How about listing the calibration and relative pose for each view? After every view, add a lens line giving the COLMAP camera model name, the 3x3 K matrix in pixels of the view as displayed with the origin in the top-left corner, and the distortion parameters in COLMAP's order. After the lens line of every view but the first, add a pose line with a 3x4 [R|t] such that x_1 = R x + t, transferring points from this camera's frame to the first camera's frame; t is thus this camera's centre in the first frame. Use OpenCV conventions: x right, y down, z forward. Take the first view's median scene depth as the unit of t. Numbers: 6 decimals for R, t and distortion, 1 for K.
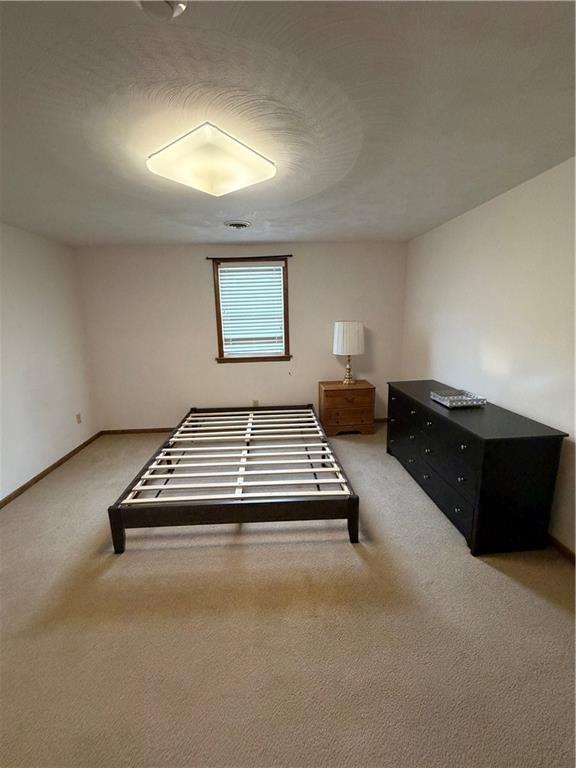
lens RADIAL K [[307.9, 0, 285.9], [0, 307.9, 381.6], [0, 0, 1]] dist [-0.000746, -0.000076]
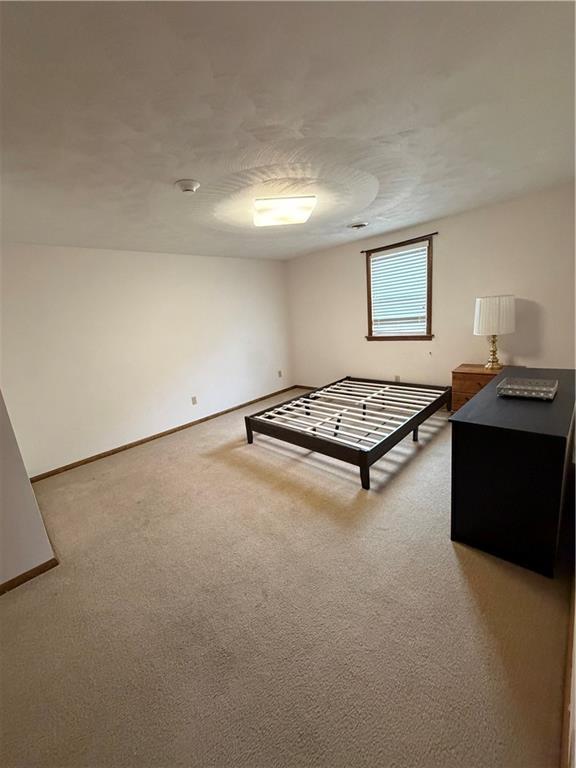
lens RADIAL K [[307.9, 0, 288.4], [0, 307.9, 384.4], [0, 0, 1]] dist [-0.000746, -0.000076]
pose [[0.672226, 0.130205, -0.728806, 0.481639], [-0.074420, 0.991311, 0.108461, 0.000522], [0.736596, -0.018673, 0.676075, -0.027093]]
